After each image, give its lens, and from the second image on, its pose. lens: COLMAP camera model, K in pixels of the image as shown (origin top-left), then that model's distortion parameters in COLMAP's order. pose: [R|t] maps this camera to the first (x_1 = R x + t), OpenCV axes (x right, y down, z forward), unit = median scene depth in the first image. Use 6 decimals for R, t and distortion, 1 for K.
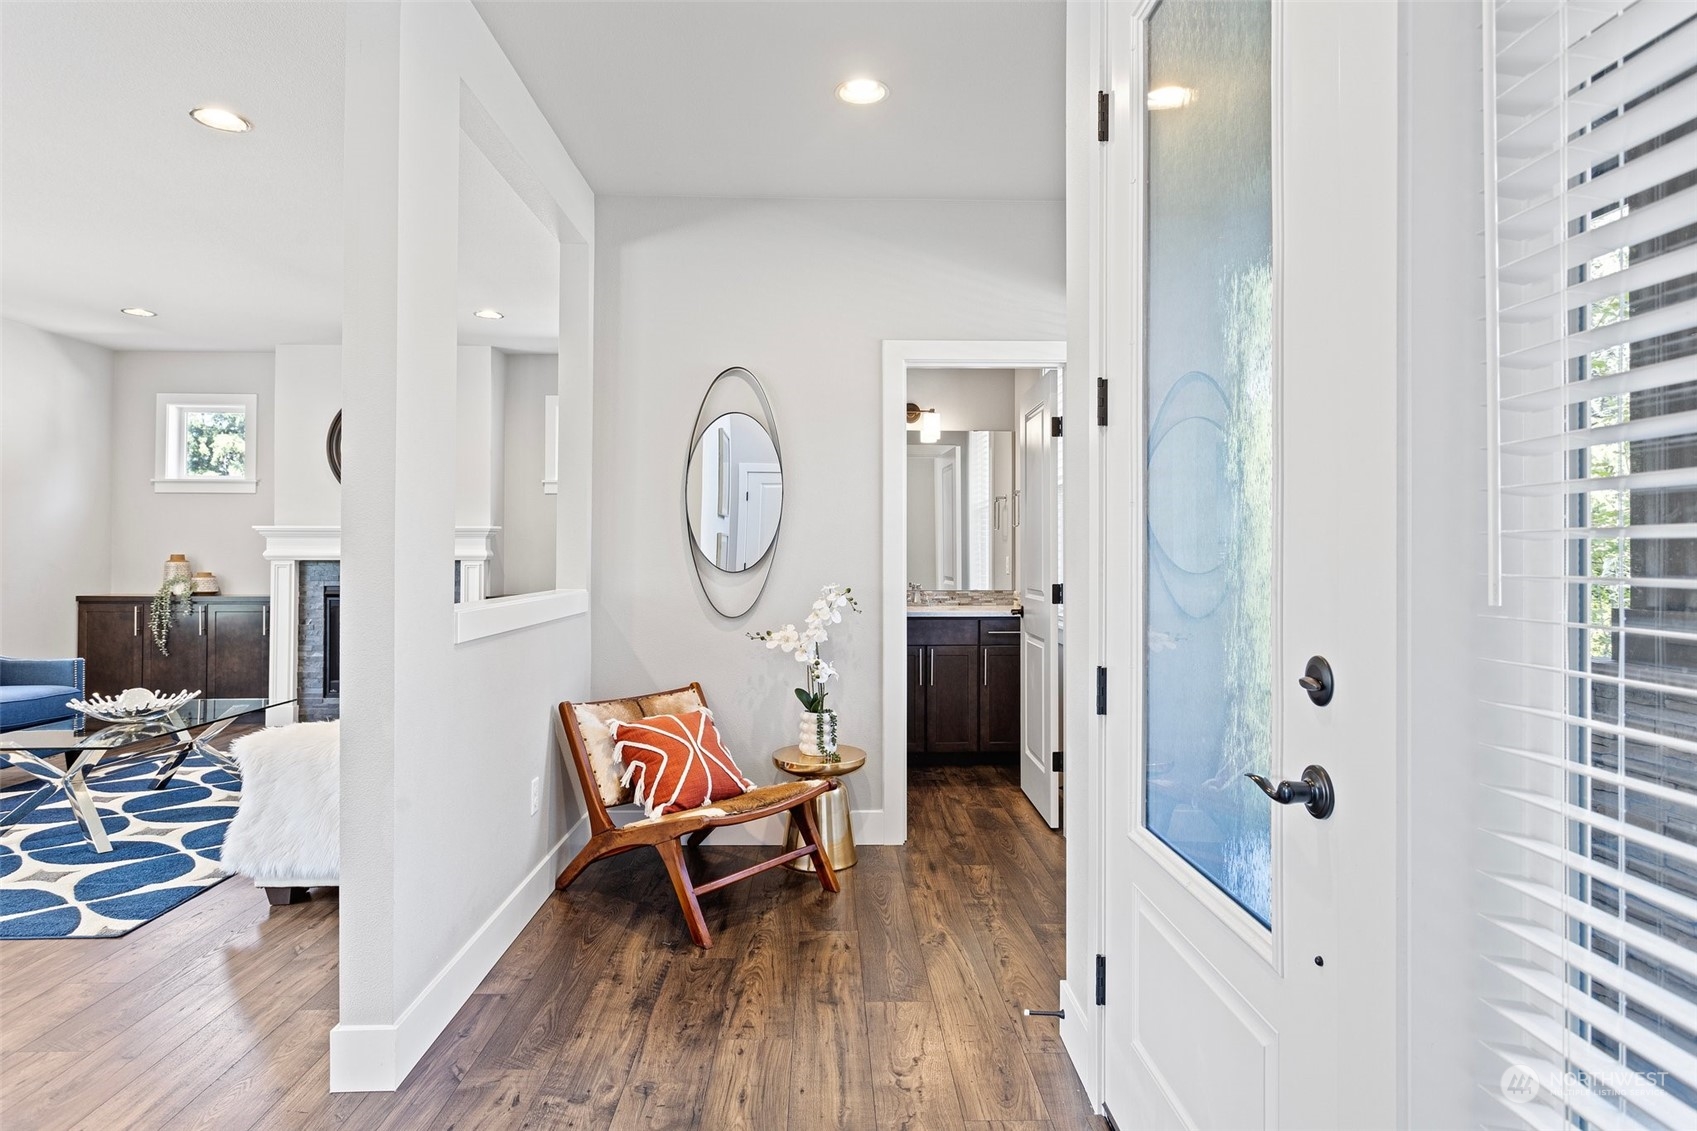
lens RADIAL K [[907.3, 0, 848.5], [0, 907.3, 565.5], [0, 0, 1]] dist [-0.000292, 0.000369]
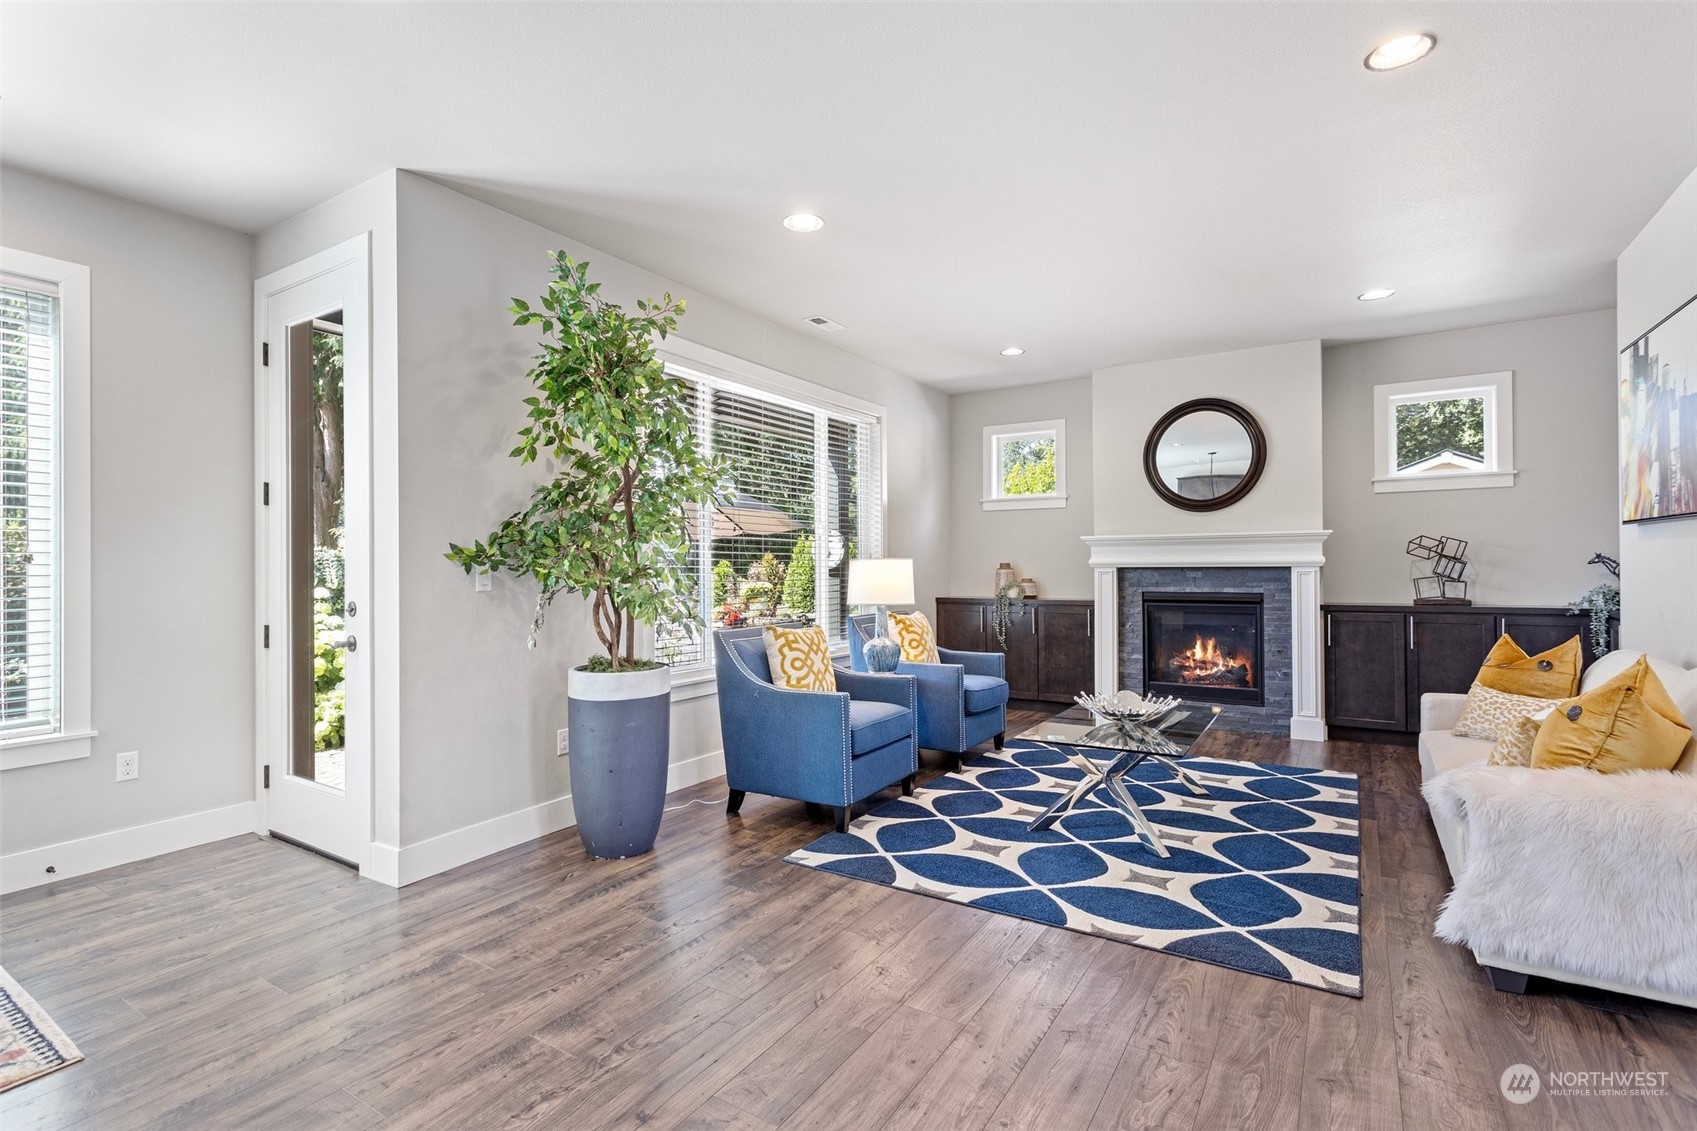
lens RADIAL K [[804.2, 0, 848.5], [0, 804.2, 565.5], [0, 0, 1]] dist [0.002921, 0.000827]
pose [[0.827600, -0.006814, -0.561277, -0.336630], [0.003793, 0.999971, -0.006547, -0.003033], [0.561306, 0.003289, 0.827602, 0.031611]]
